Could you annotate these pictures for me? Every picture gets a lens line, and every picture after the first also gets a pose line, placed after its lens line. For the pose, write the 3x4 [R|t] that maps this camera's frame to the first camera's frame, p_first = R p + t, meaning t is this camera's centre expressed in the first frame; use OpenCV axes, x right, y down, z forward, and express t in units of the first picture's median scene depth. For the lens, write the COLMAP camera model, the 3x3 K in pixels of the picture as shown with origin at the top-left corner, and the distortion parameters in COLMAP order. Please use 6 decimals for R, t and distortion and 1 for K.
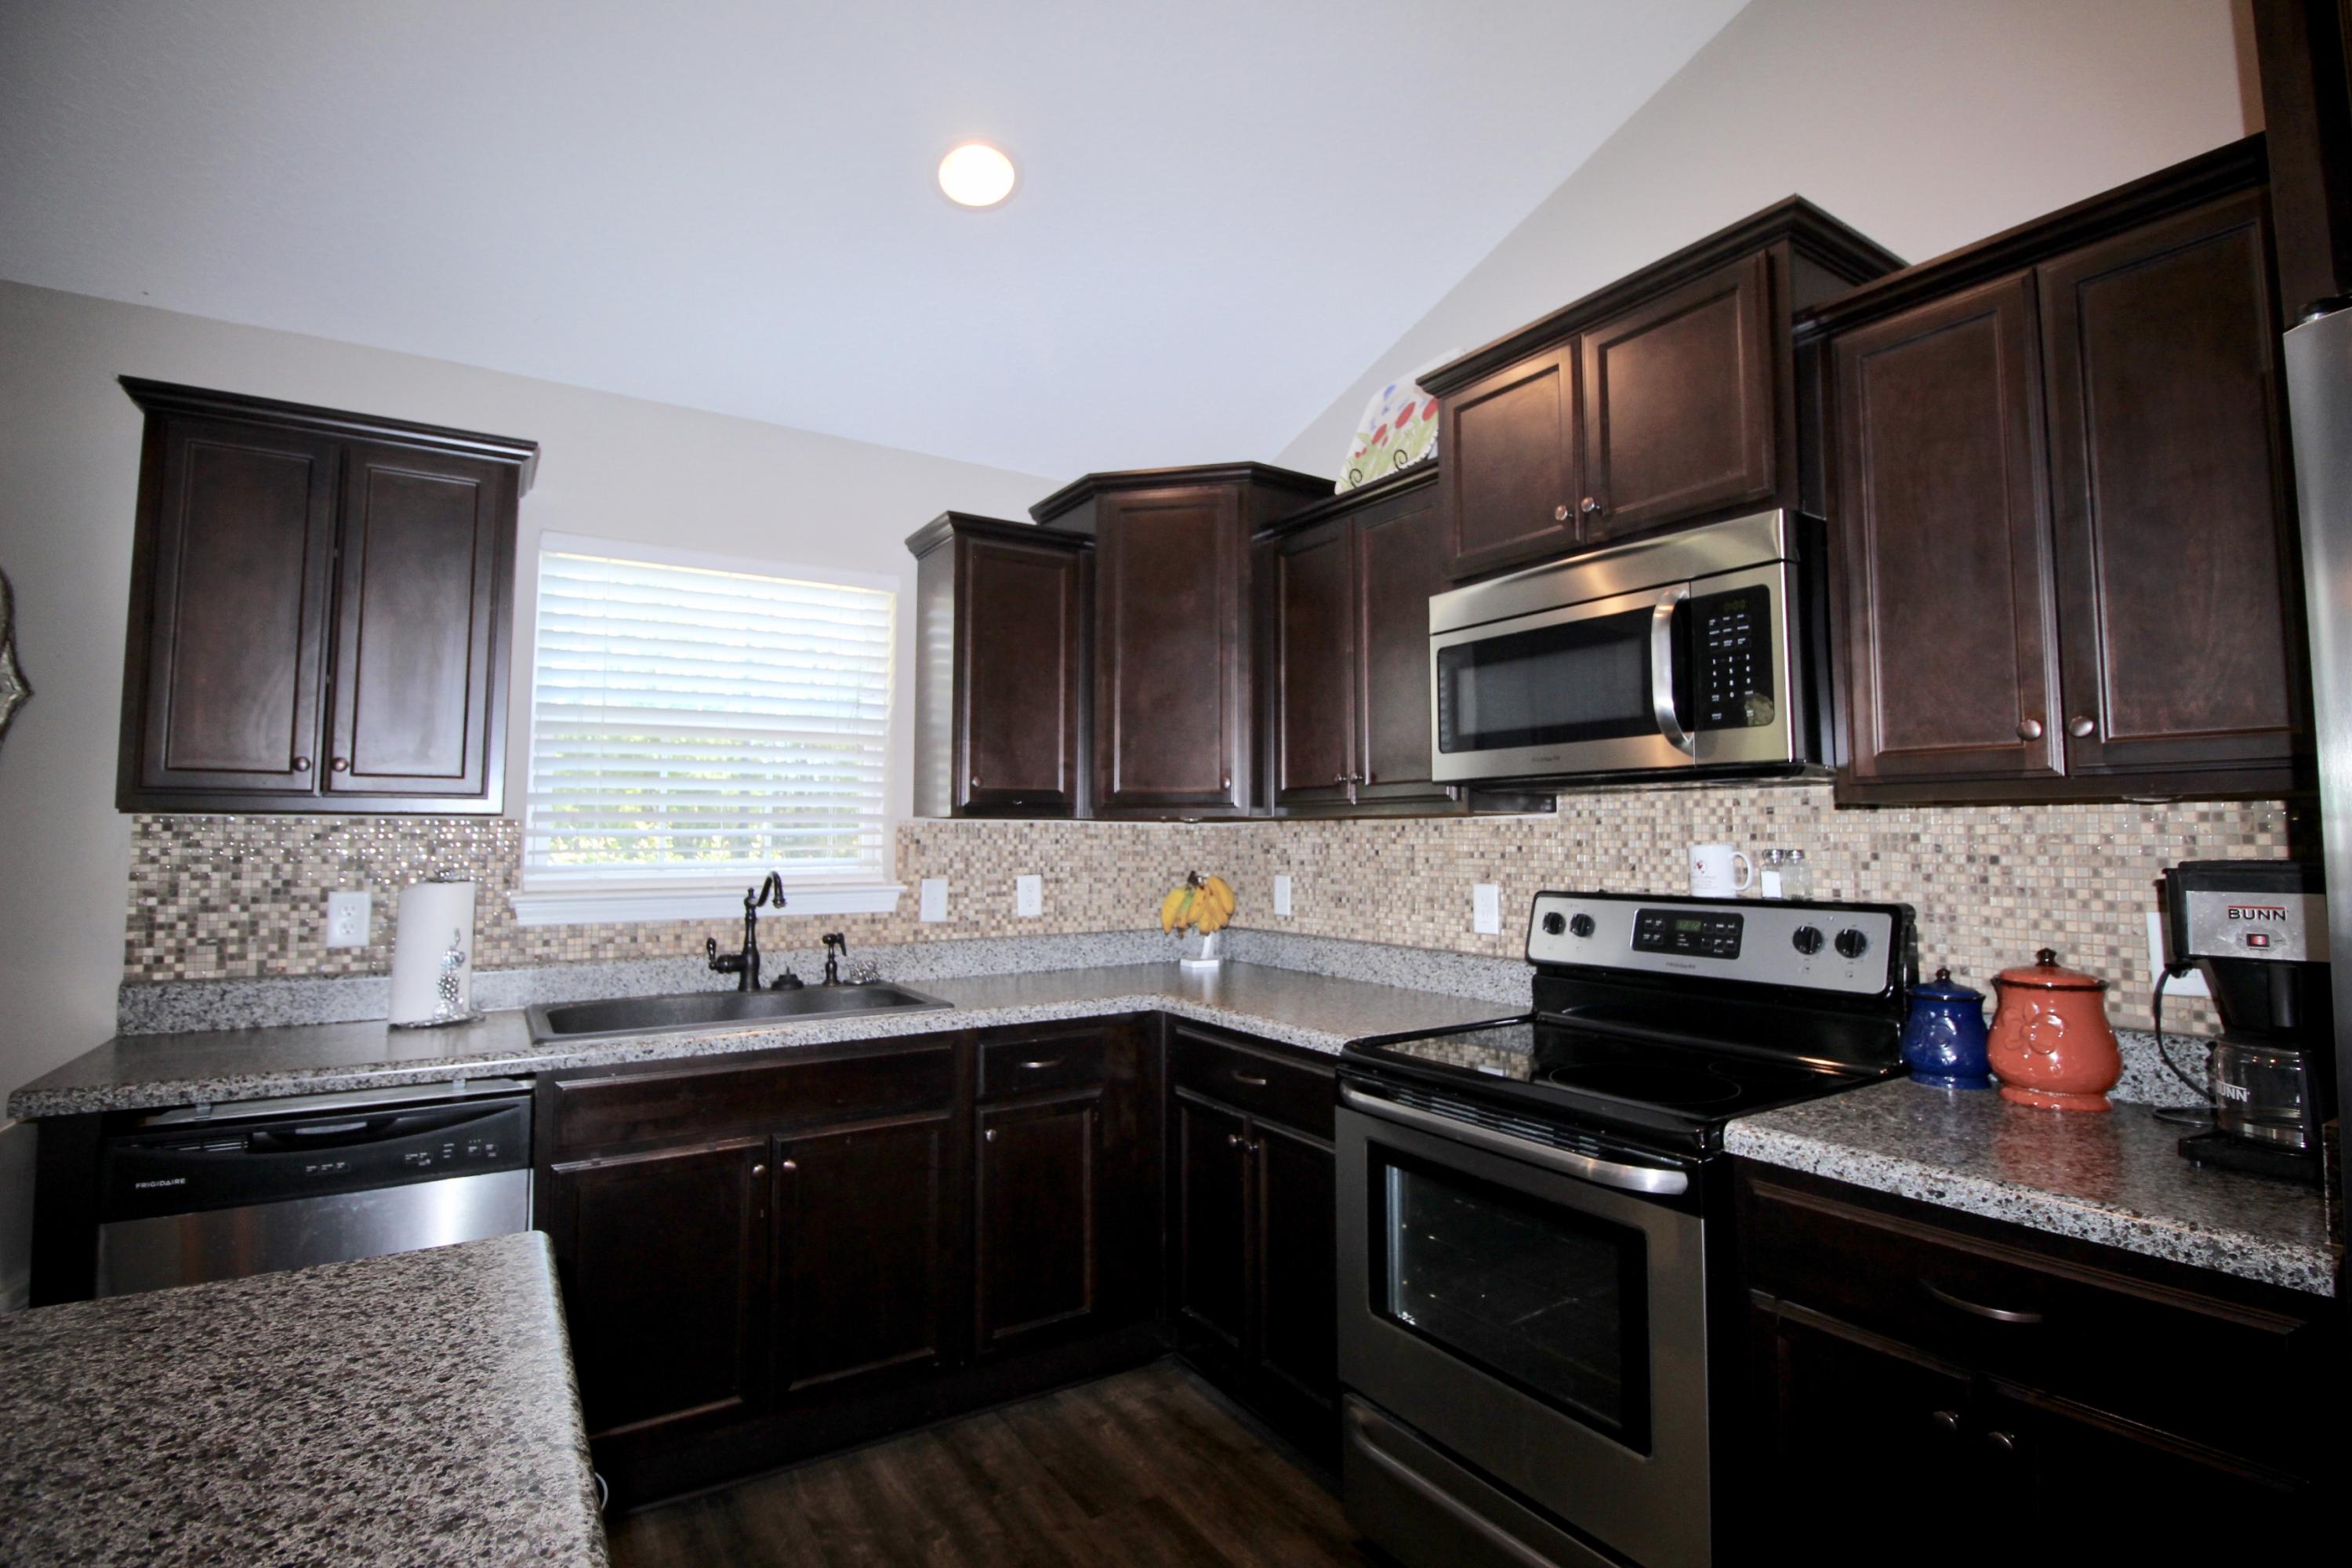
lens RADIAL K [[1080.4, 0, 1176.5], [0, 1080.4, 768.2], [0, 0, 1]] dist [-0.010023, -0.006385]
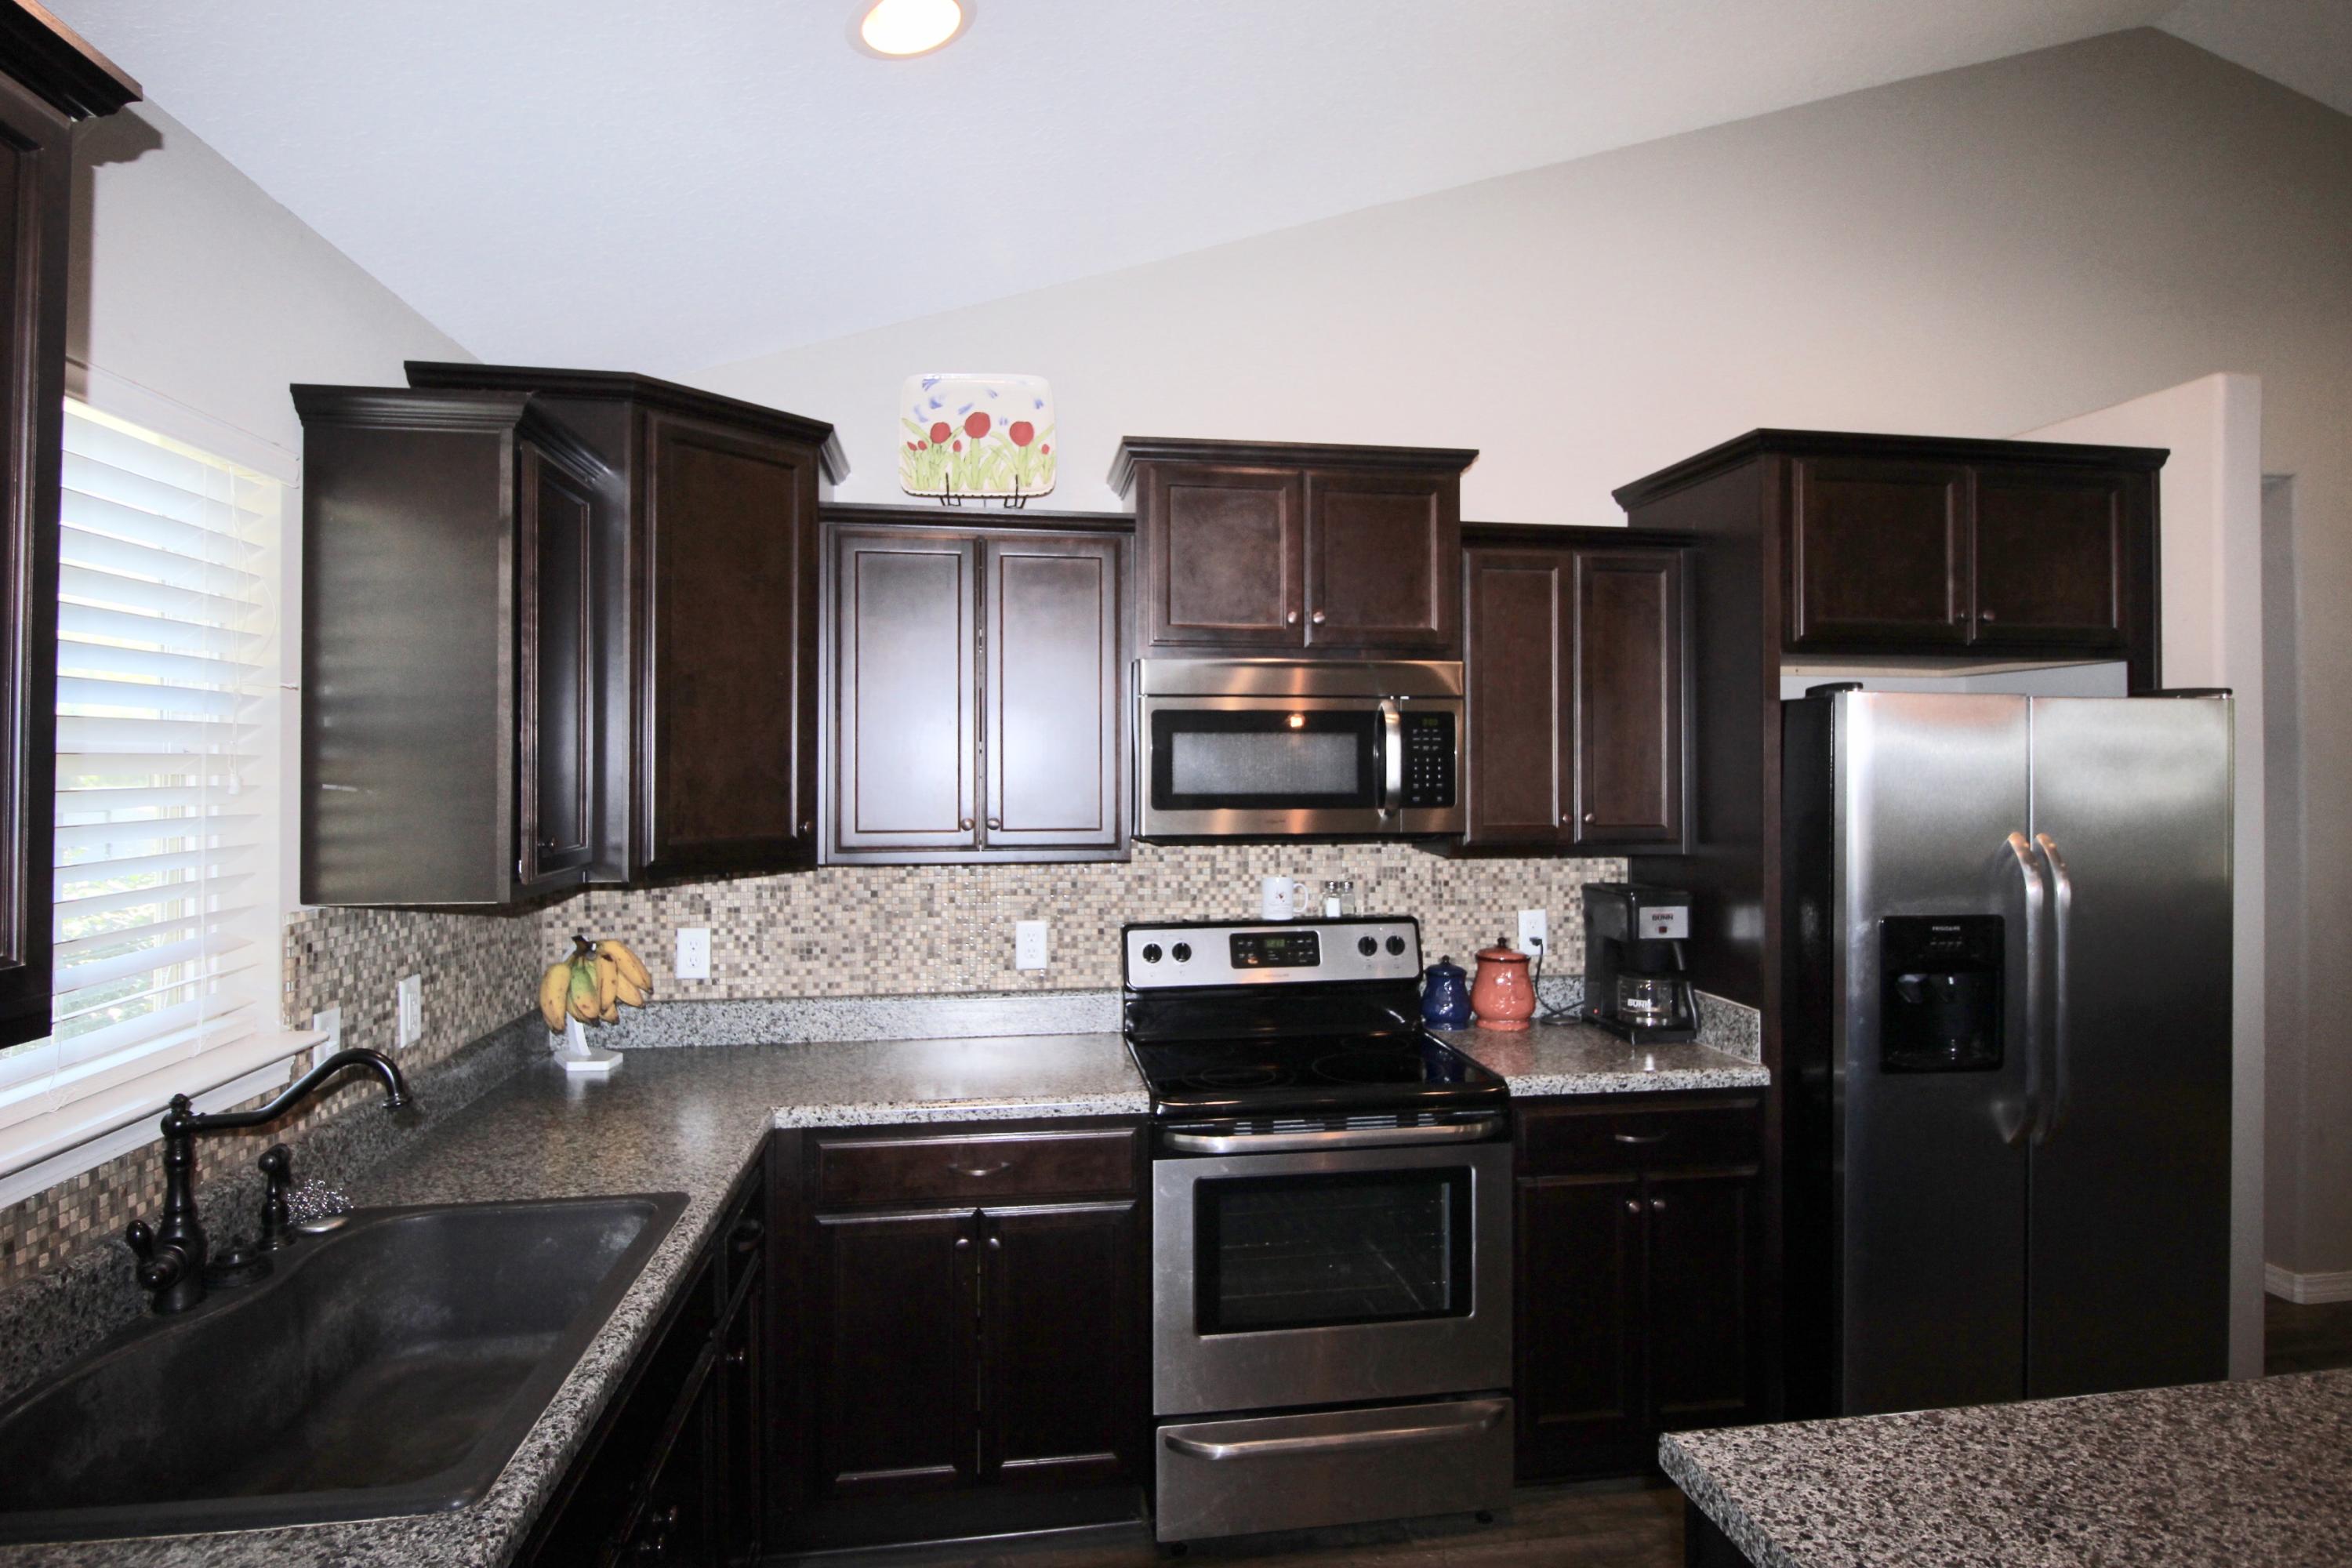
lens RADIAL K [[1278.0, 0, 1182.9], [0, 1278.0, 769.4], [0, 0, 1]] dist [0.001800, -0.005432]
pose [[0.410054, -0.003528, 0.912054, -0.862646], [-0.056953, 0.997942, 0.029467, -0.089269], [-0.910281, -0.064027, 0.409009, 0.447661]]
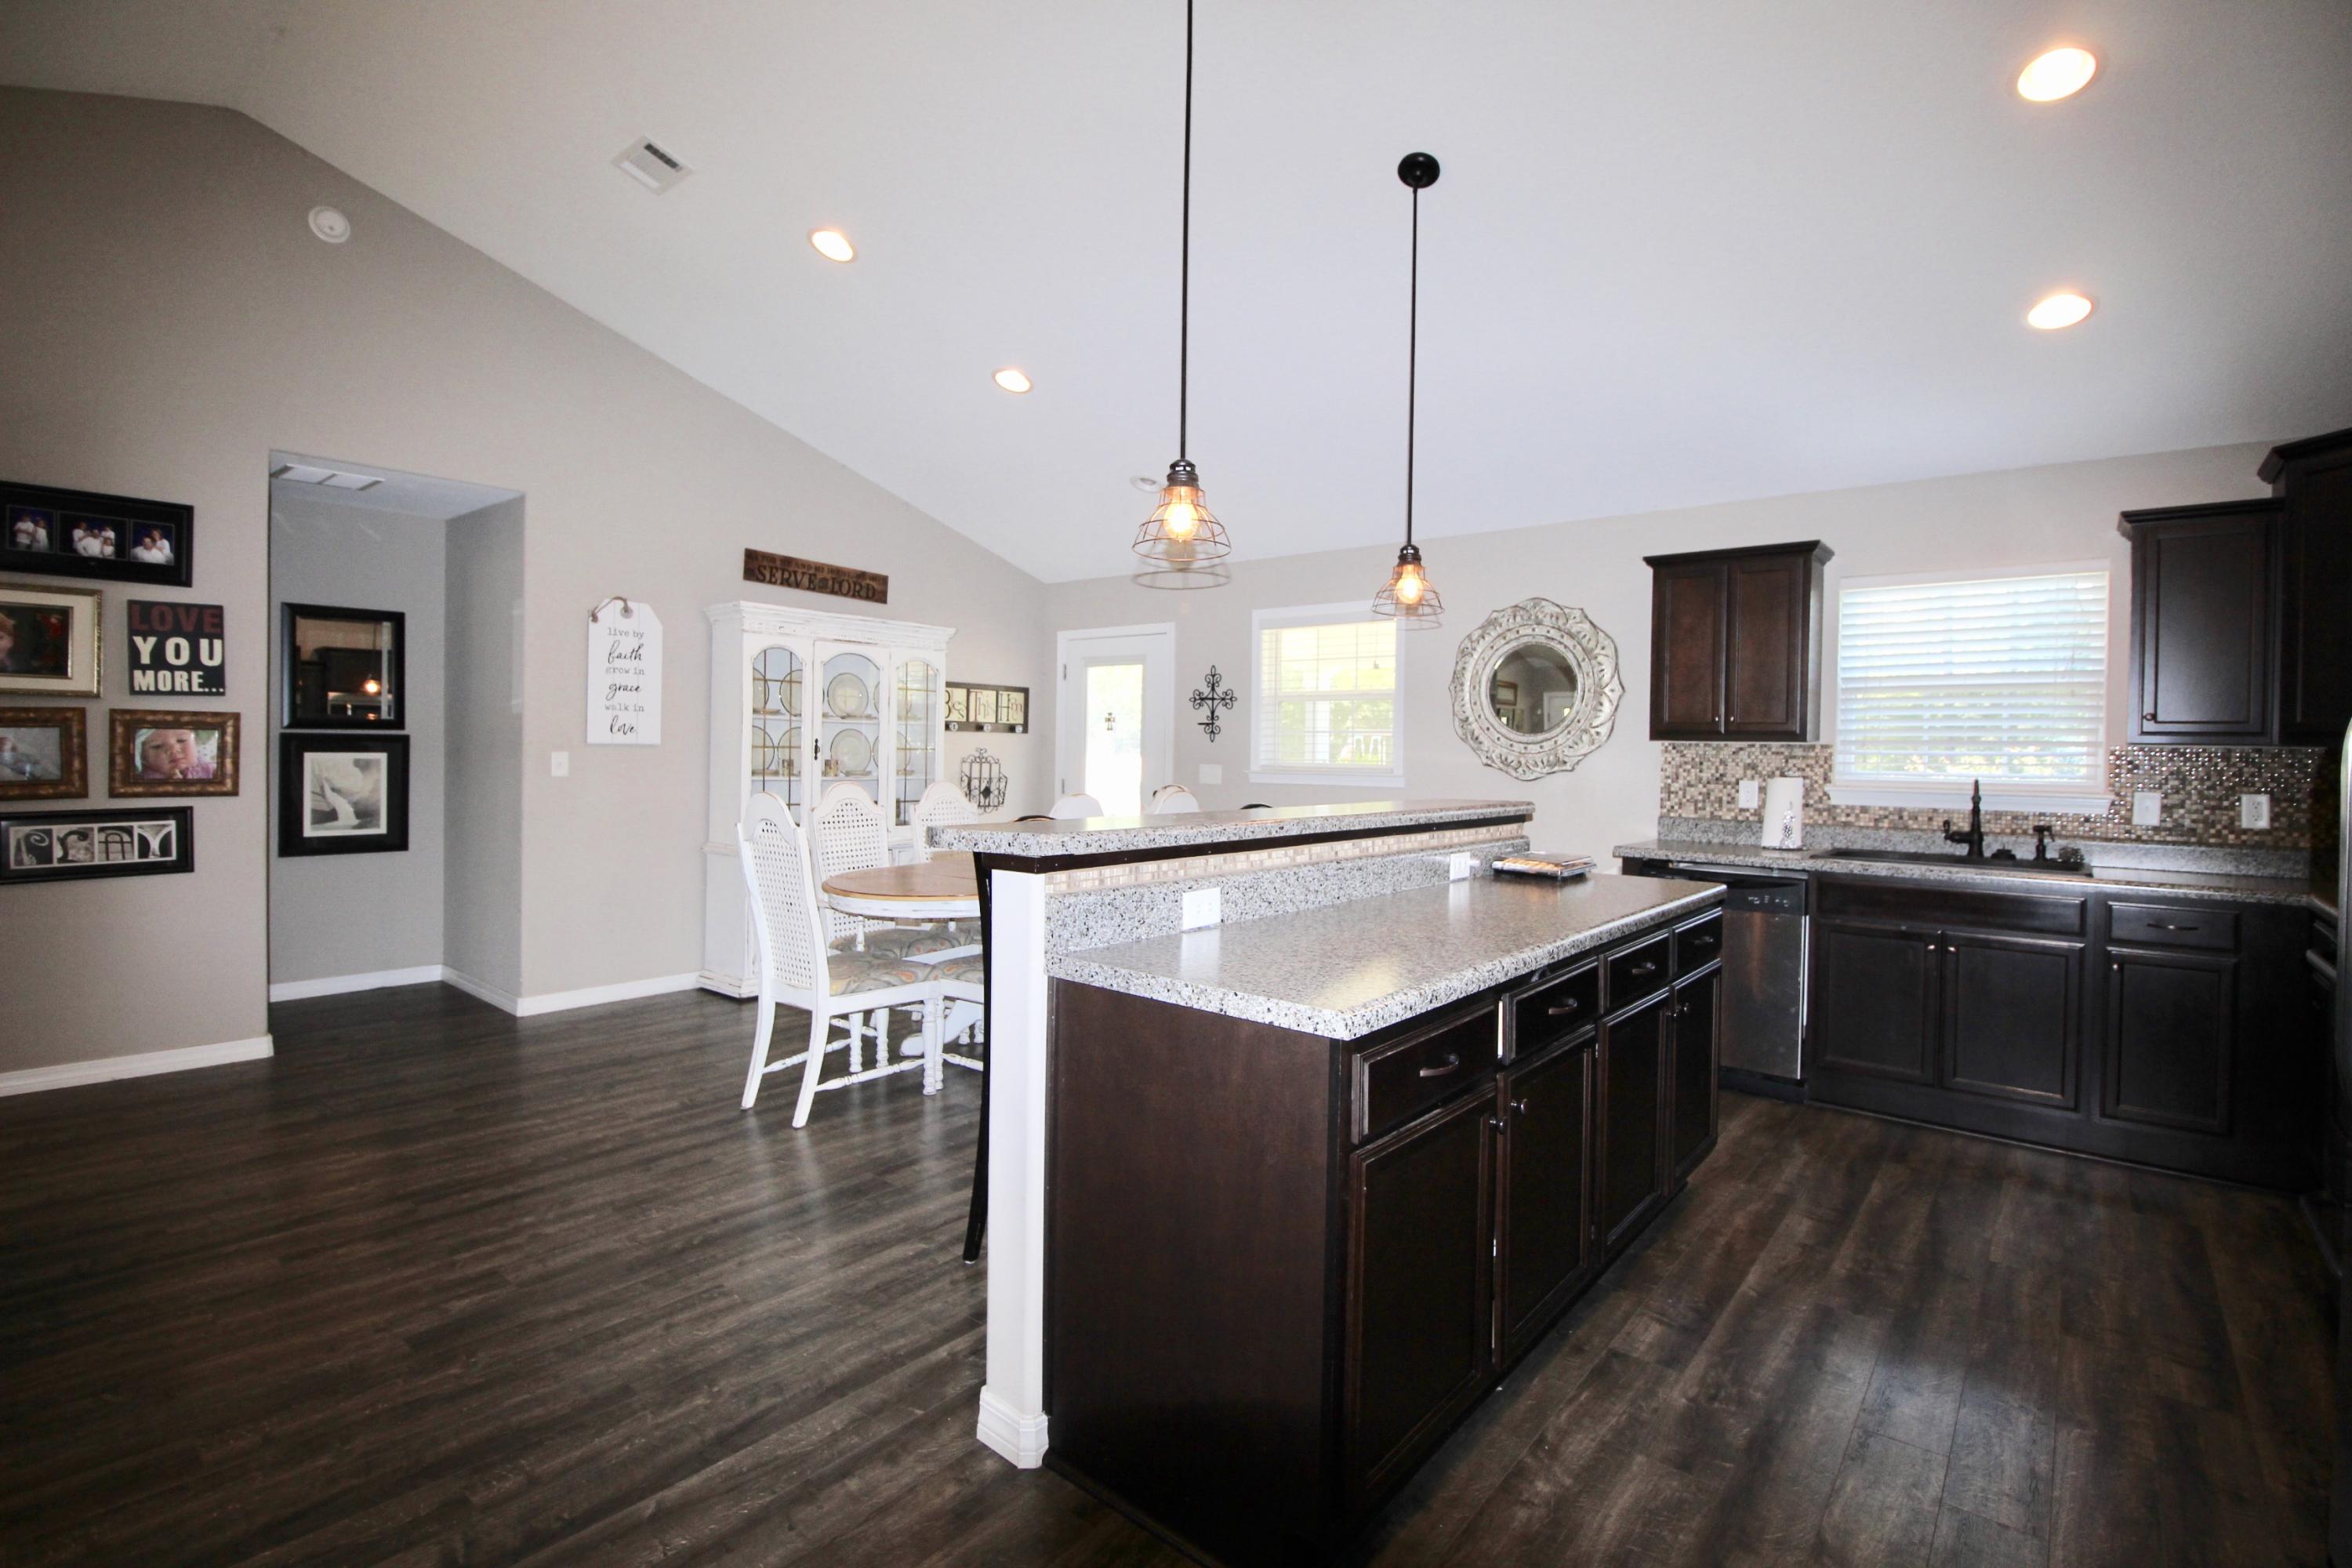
lens RADIAL K [[1080.4, 0, 1190.5], [0, 1080.4, 763.5], [0, 0, 1]] dist [-0.010023, -0.006385]
pose [[0.306741, 0.020154, -0.951580, 0.822715], [0.043124, 0.998455, 0.035048, -0.031440], [0.950816, -0.051787, 0.305398, -0.600435]]
